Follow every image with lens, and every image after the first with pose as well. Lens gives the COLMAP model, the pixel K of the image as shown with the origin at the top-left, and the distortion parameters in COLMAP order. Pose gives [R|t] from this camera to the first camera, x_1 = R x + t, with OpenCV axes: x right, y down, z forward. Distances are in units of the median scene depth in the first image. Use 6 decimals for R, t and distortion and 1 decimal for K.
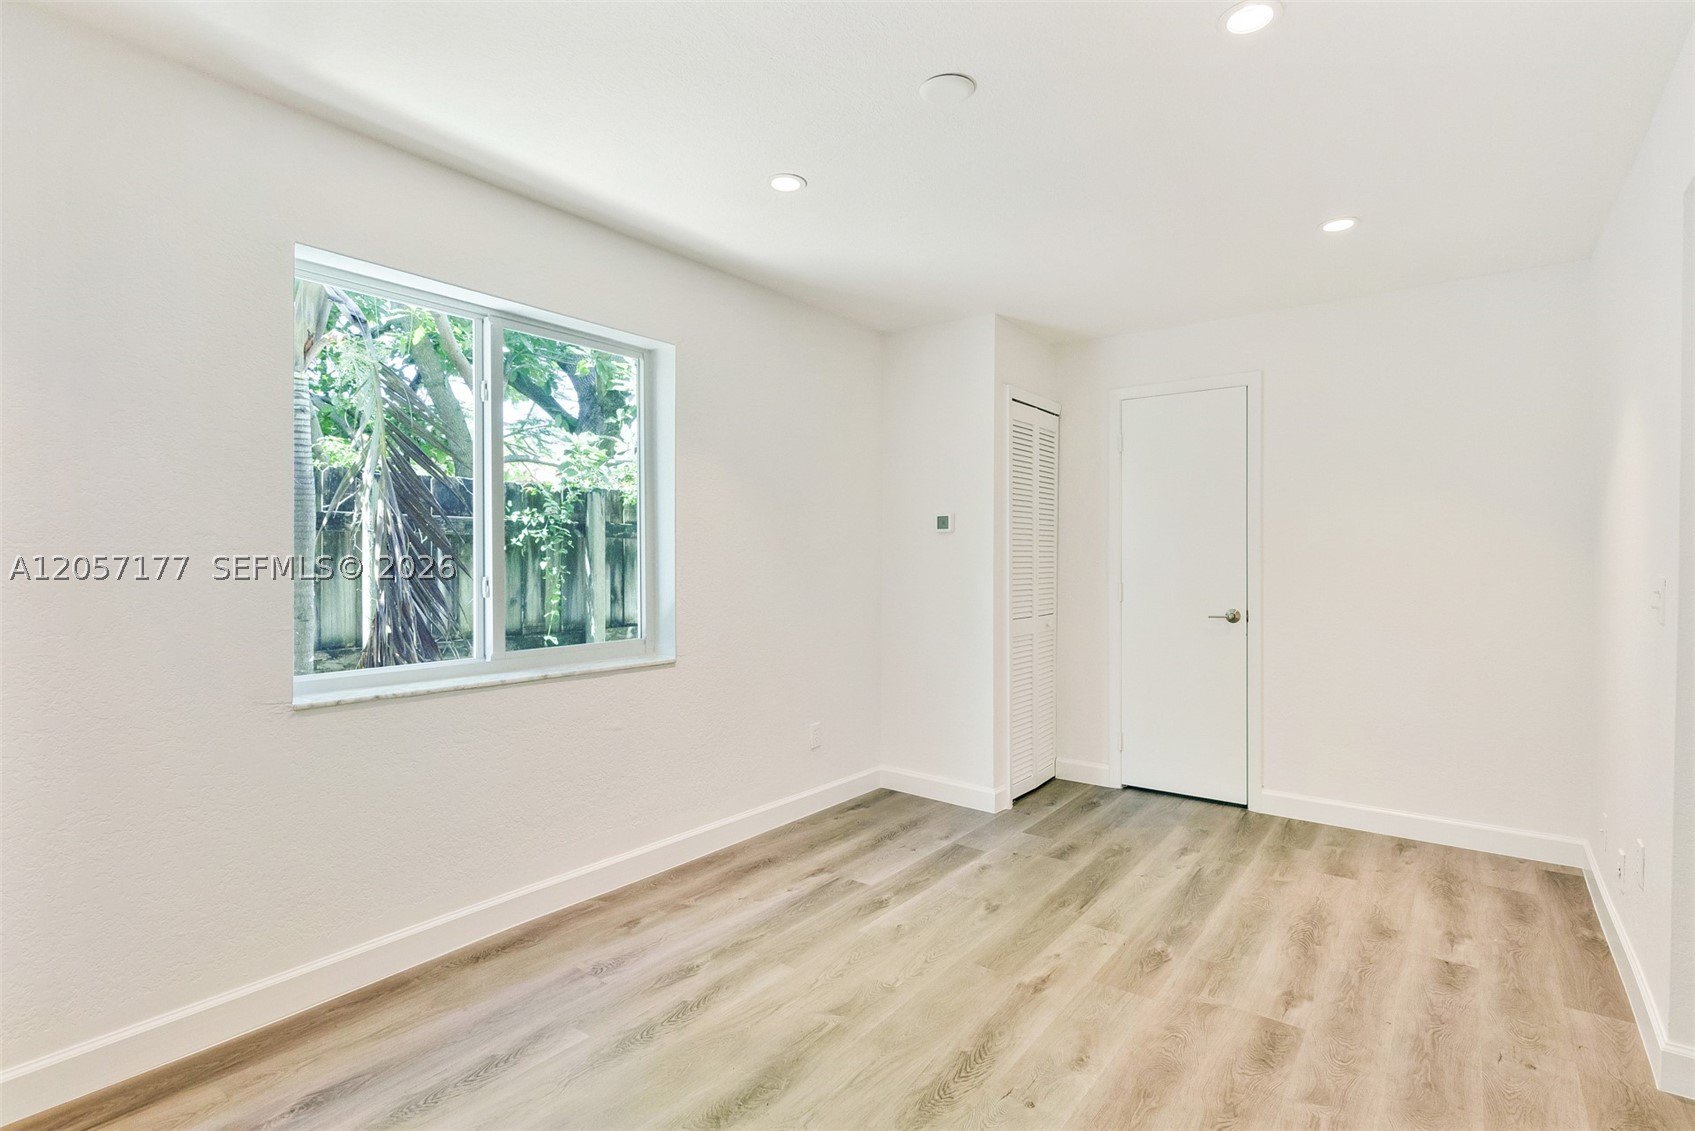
lens RADIAL K [[852.6, 0, 855.3], [0, 852.6, 564.9], [0, 0, 1]] dist [0.006106, 0.001157]
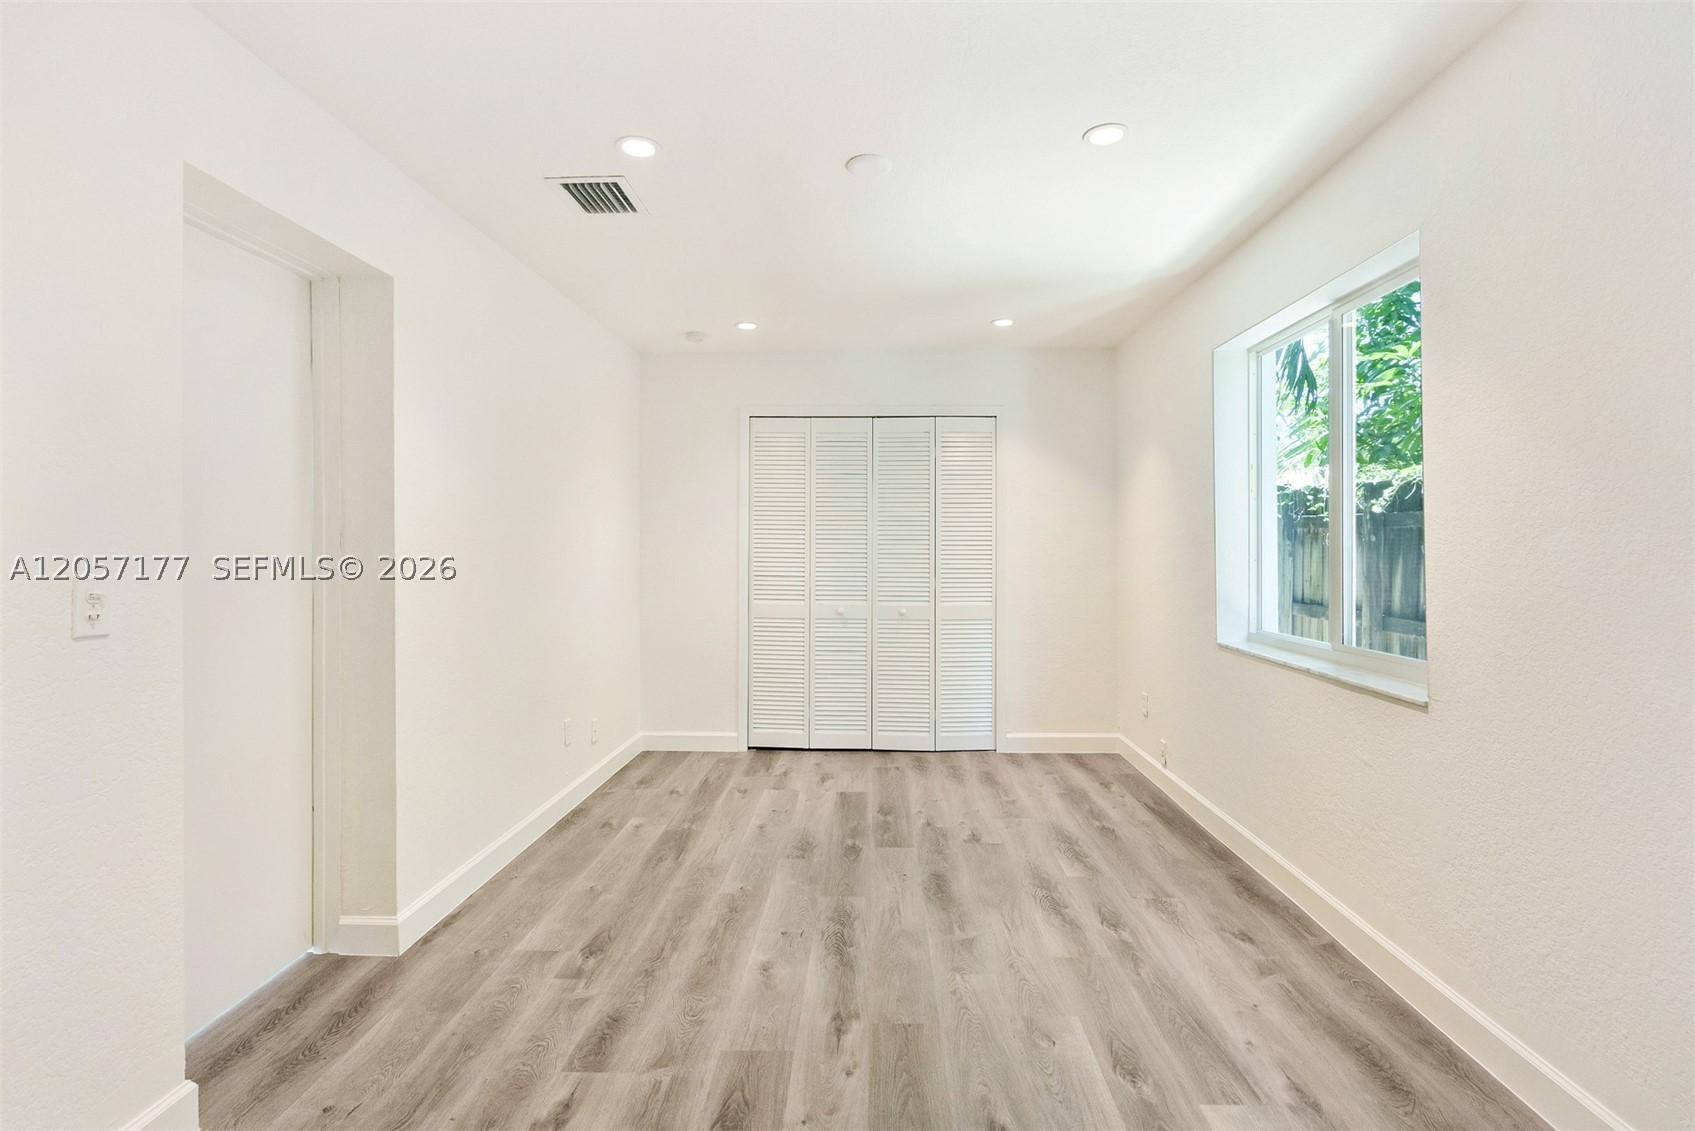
lens RADIAL K [[852.6, 0, 851.5], [0, 852.6, 557.4], [0, 0, 1]] dist [0.006106, 0.001157]
pose [[-0.830515, 0.007014, -0.556953, 0.708103], [-0.001559, 0.999888, 0.014917, -0.012532], [0.556995, 0.013257, -0.830410, 1.760378]]
